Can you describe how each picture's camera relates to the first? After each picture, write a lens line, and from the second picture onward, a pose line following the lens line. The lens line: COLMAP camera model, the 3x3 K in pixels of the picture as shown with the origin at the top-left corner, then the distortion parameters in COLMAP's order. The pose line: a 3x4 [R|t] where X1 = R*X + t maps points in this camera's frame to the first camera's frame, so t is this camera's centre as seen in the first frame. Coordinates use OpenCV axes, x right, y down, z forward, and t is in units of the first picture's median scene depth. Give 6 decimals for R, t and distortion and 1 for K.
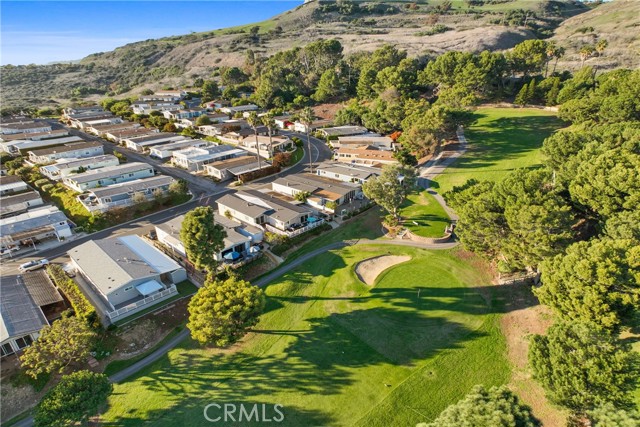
lens RADIAL K [[369.9, 0, 321.1], [0, 369.9, 236.9], [0, 0, 1]] dist [-0.043330, 0.023747]
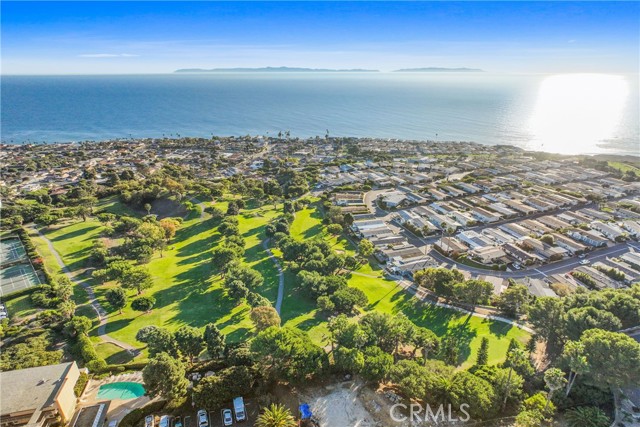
lens RADIAL K [[369.9, 0, 321.1], [0, 369.9, 236.9], [0, 0, 1]] dist [-0.043330, 0.023747]
pose [[-0.519919, 0.348236, -0.780010, 2.085872], [-0.369342, 0.731720, 0.572863, -1.395695], [0.770241, 0.585933, -0.251817, 1.233763]]
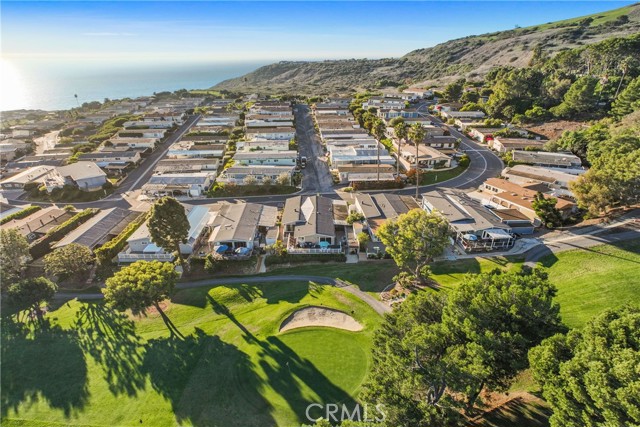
lens RADIAL K [[369.9, 0, 321.1], [0, 369.9, 236.9], [0, 0, 1]] dist [-0.043330, 0.023747]
pose [[0.699336, 0.316829, -0.640740, 0.489242], [-0.309884, 0.942166, 0.127652, -0.158356], [0.644128, 0.109283, 0.757071, 0.266434]]
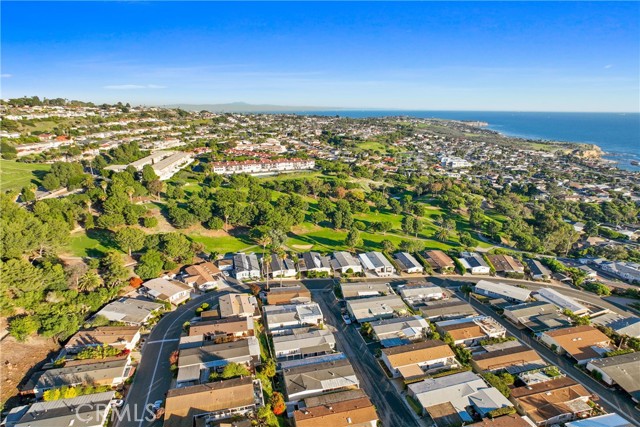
lens RADIAL K [[369.9, 0, 321.1], [0, 369.9, 236.9], [0, 0, 1]] dist [-0.043330, 0.023747]
pose [[-0.802441, -0.197228, 0.563196, -1.335800], [0.257647, 0.736785, 0.625113, -1.487829], [-0.538244, 0.646722, -0.540411, 1.984950]]
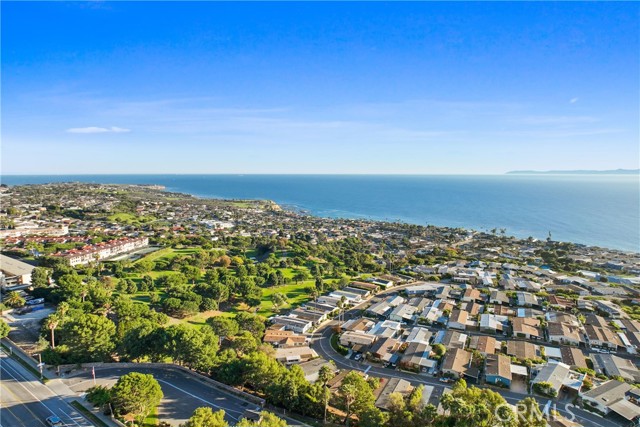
lens RADIAL K [[369.9, 0, 321.1], [0, 369.9, 236.9], [0, 0, 1]] dist [-0.043330, 0.023747]
pose [[-0.978084, 0.030925, -0.205902, 0.405636], [-0.094048, 0.816657, 0.569408, -2.061680], [0.185761, 0.576293, -0.795851, 2.843124]]
